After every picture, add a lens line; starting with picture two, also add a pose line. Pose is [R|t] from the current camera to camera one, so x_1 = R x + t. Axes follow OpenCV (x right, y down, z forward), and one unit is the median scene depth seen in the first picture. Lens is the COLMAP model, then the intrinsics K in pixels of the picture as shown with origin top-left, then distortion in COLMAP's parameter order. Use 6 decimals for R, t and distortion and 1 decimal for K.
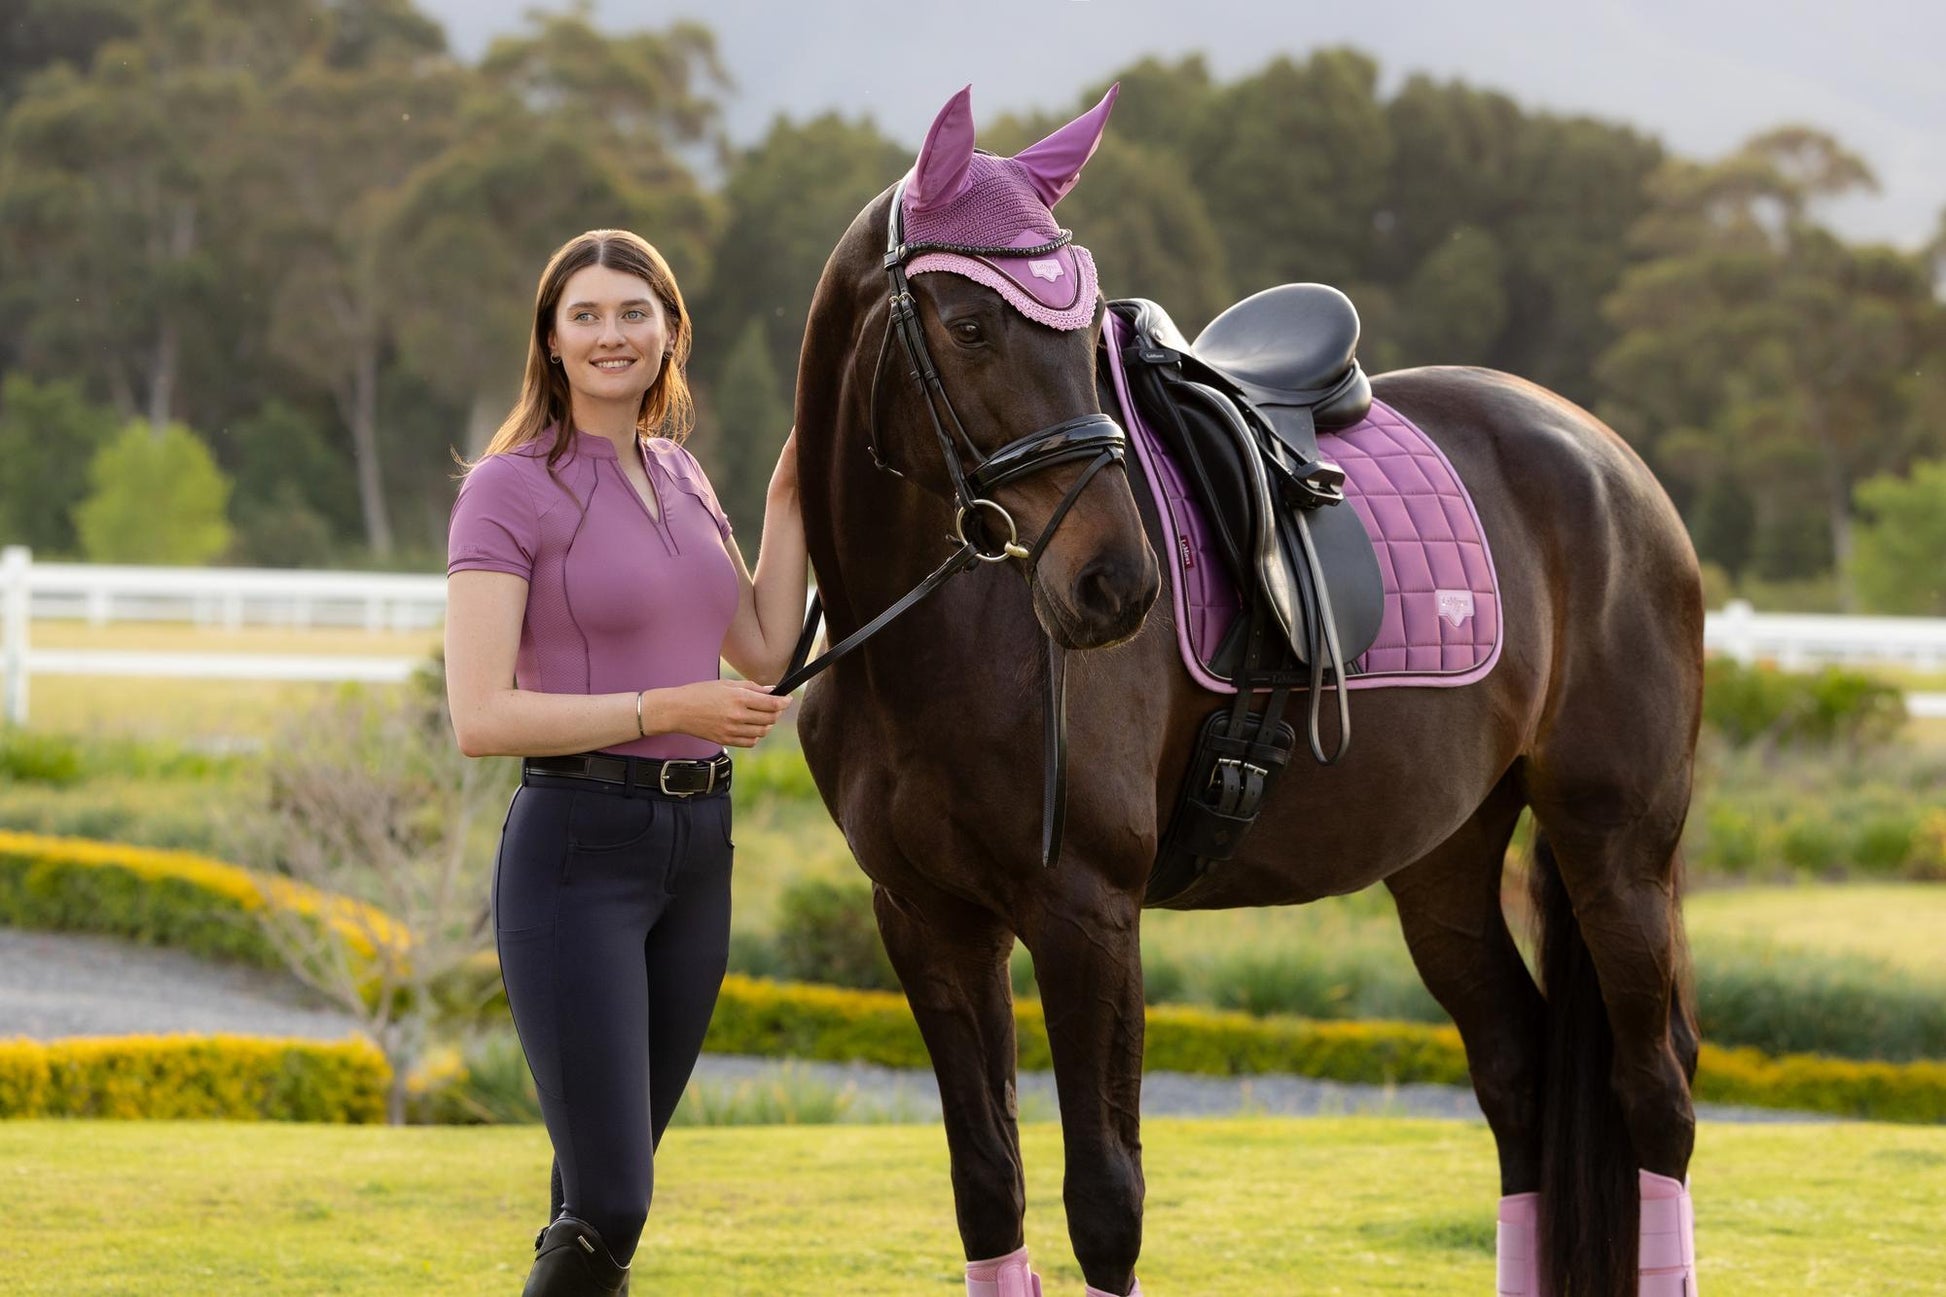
lens RADIAL K [[9057.2, 0, 1261.3], [0, 9057.2, 383.2], [0, 0, 1]] dist [-0.016972, -0.387015]
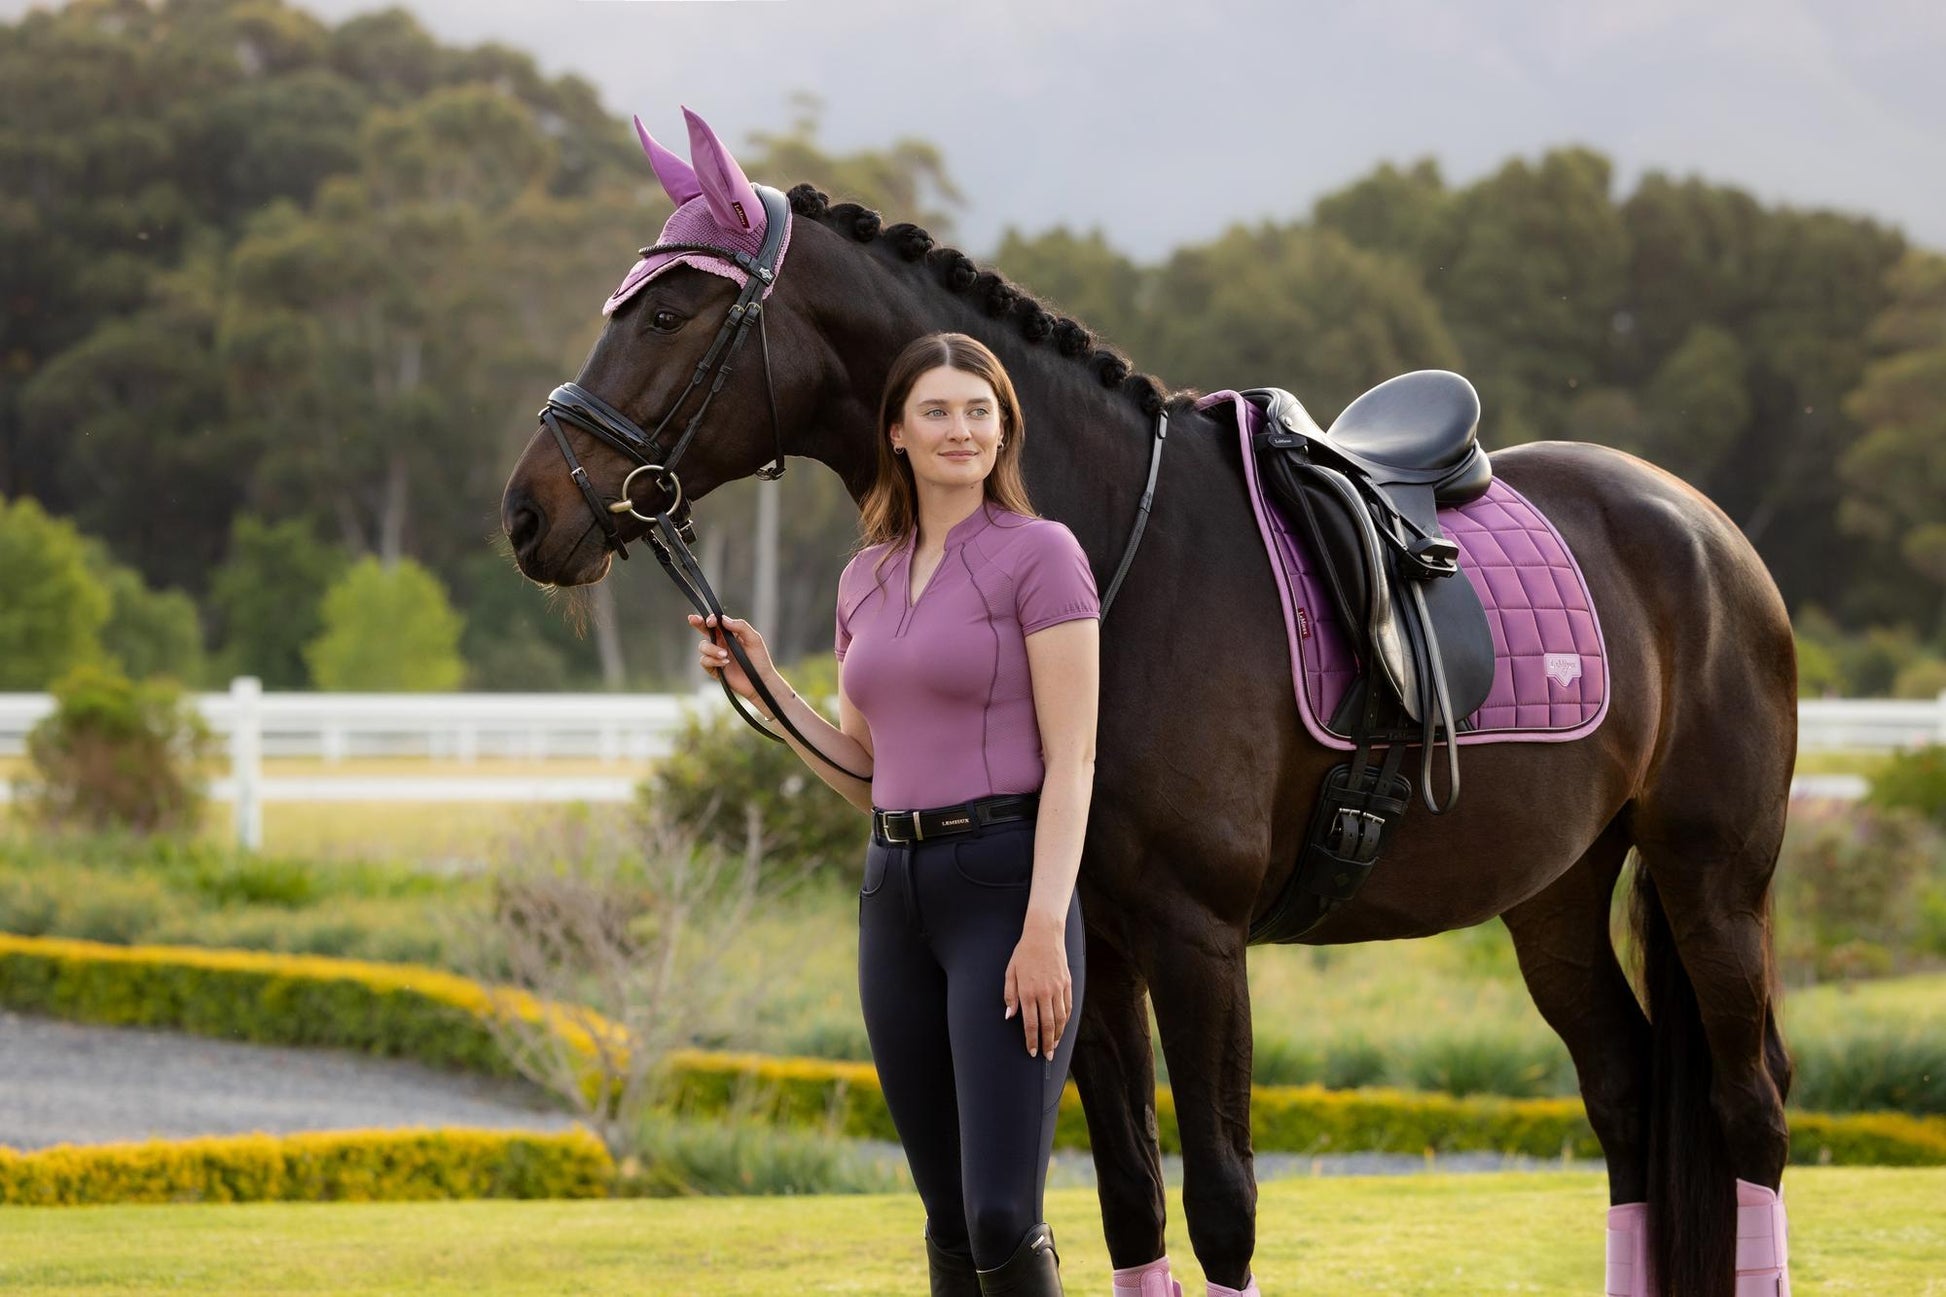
lens RADIAL K [[9881.5, 0, 973.0], [0, 9881.5, 650.1], [0, 0, 1]] dist [-0.022937, -3.859725]
pose [[0.997542, -0.025521, -0.065255, 0.021372], [0.026364, 0.999579, 0.012098, 0.004914], [0.064918, -0.013788, 0.997795, -0.132331]]
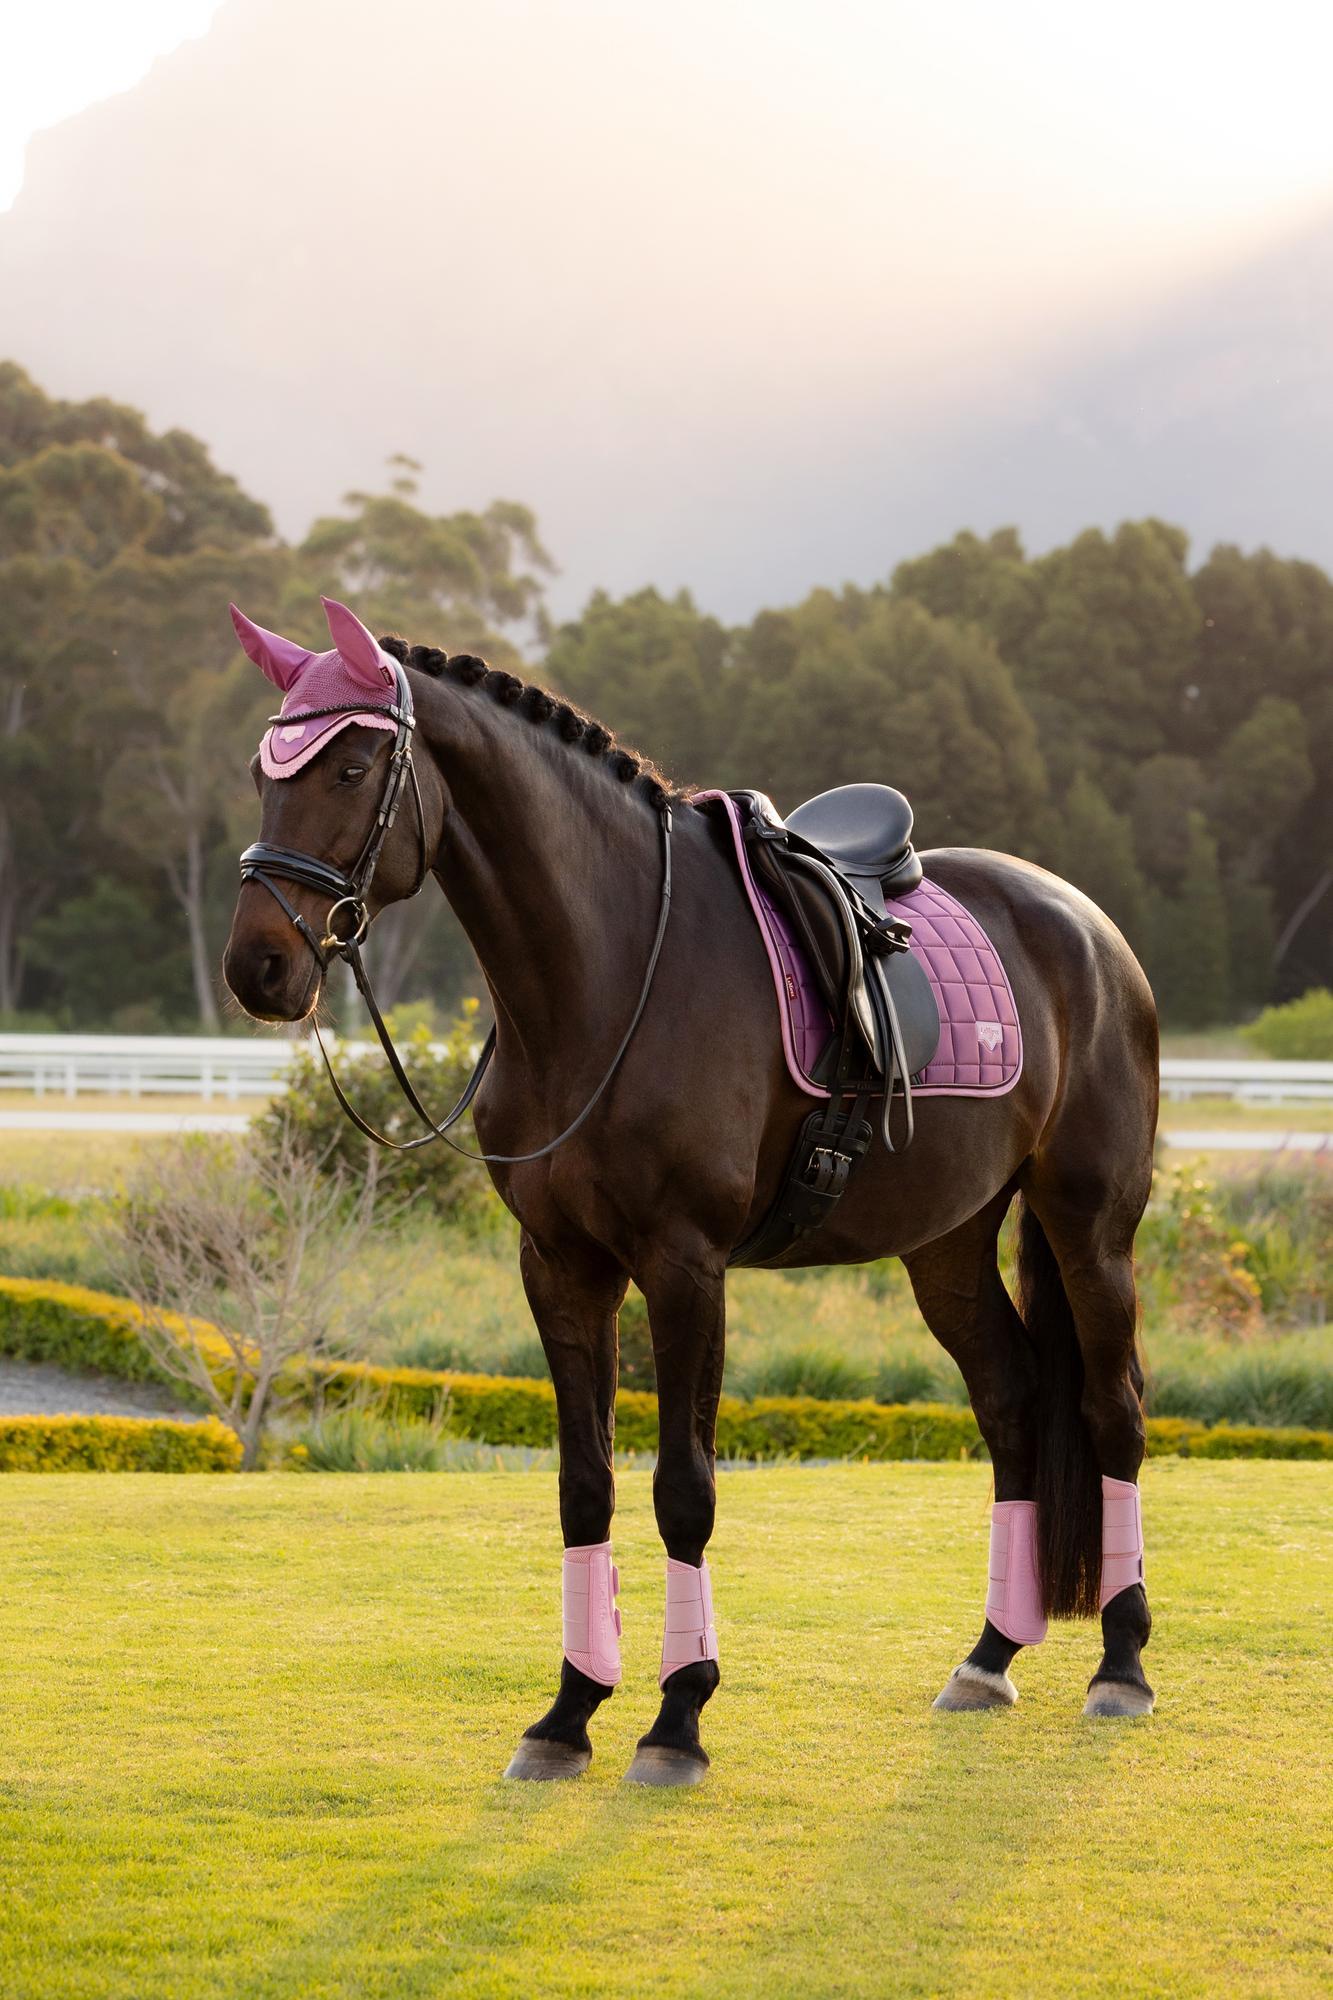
lens RADIAL K [[11431.9, 0, 667.1], [0, 11431.9, 999.3], [0, 0, 1]] dist [-0.285021, -10.222999]
pose [[0.998548, -0.008402, -0.053207, 0.039266], [0.009107, 0.999874, 0.013024, -0.001118], [0.053091, -0.013490, 0.998499, -0.489596]]
